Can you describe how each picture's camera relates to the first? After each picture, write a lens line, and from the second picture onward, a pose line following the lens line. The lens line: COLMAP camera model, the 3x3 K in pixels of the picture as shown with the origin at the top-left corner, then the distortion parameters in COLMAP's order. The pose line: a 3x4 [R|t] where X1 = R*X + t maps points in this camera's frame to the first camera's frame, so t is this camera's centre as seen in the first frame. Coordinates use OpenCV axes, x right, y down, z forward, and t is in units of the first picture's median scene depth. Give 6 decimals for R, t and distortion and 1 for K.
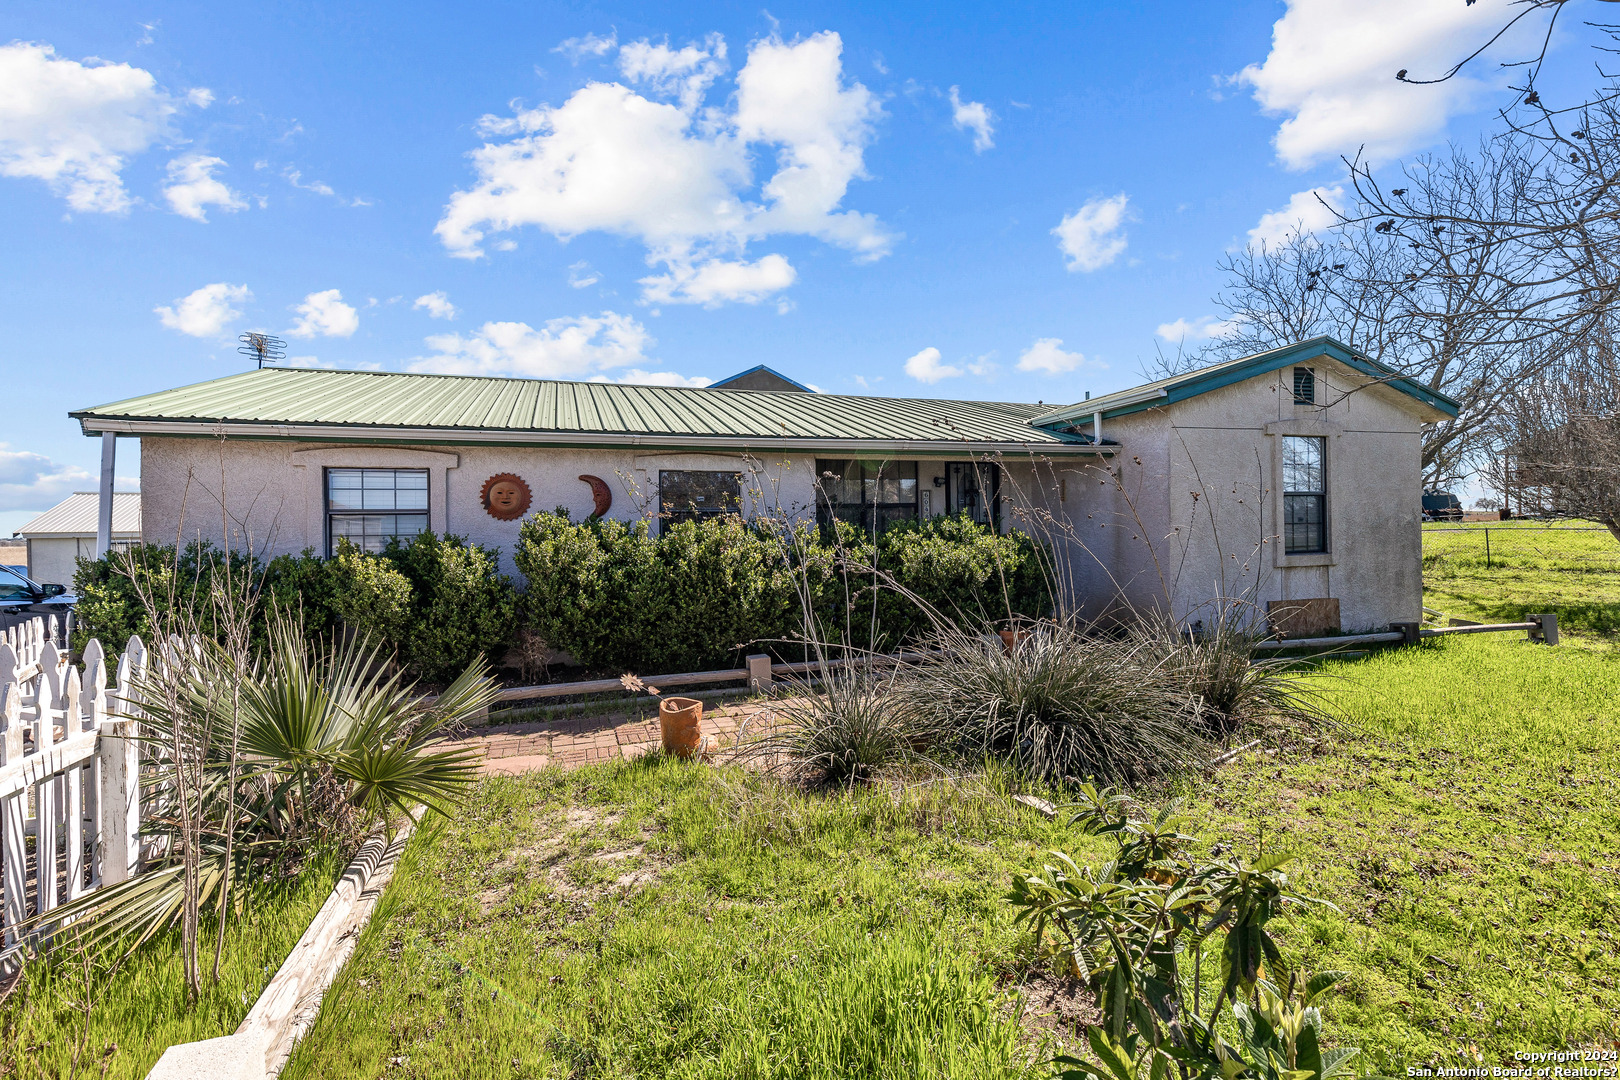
lens RADIAL K [[751.3, 0, 803.4], [0, 751.3, 534.6], [0, 0, 1]] dist [0.001385, -0.000847]
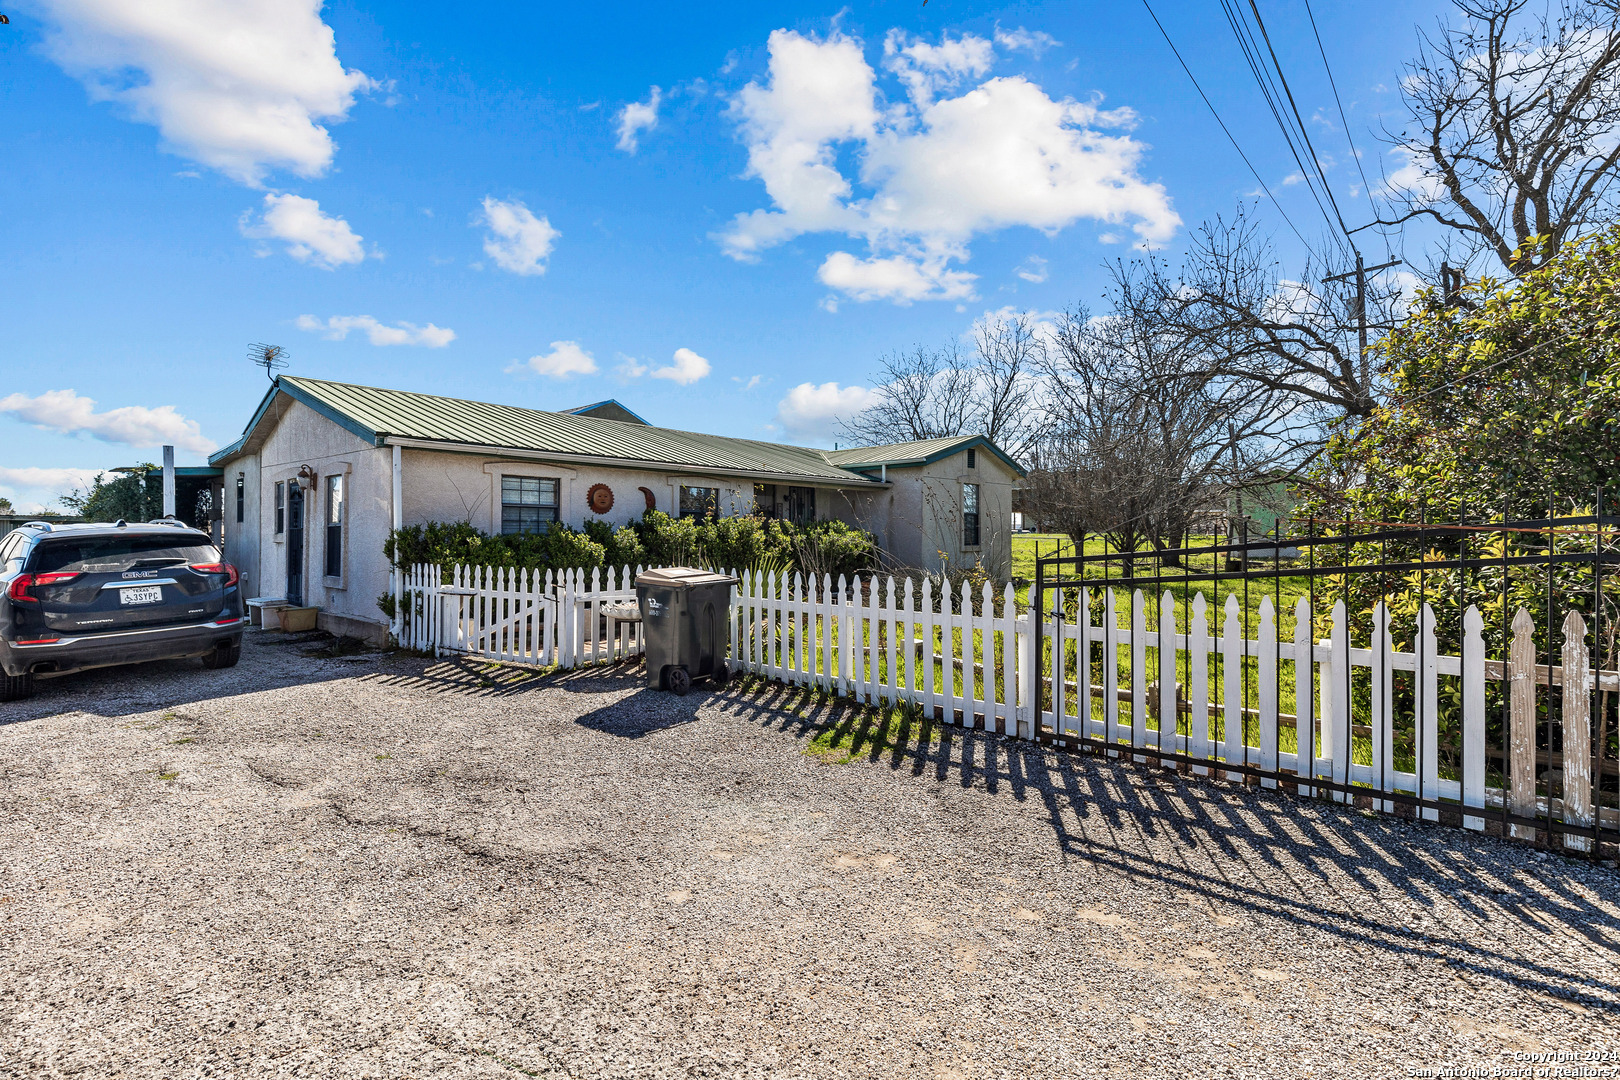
lens RADIAL K [[751.3, 0, 814.8], [0, 751.3, 537.2], [0, 0, 1]] dist [0.001385, -0.000847]
pose [[0.860633, 0.017038, 0.508940, -0.508830], [-0.012734, 0.999848, -0.011939, 0.026107], [-0.509066, 0.003794, 0.860719, -0.354665]]
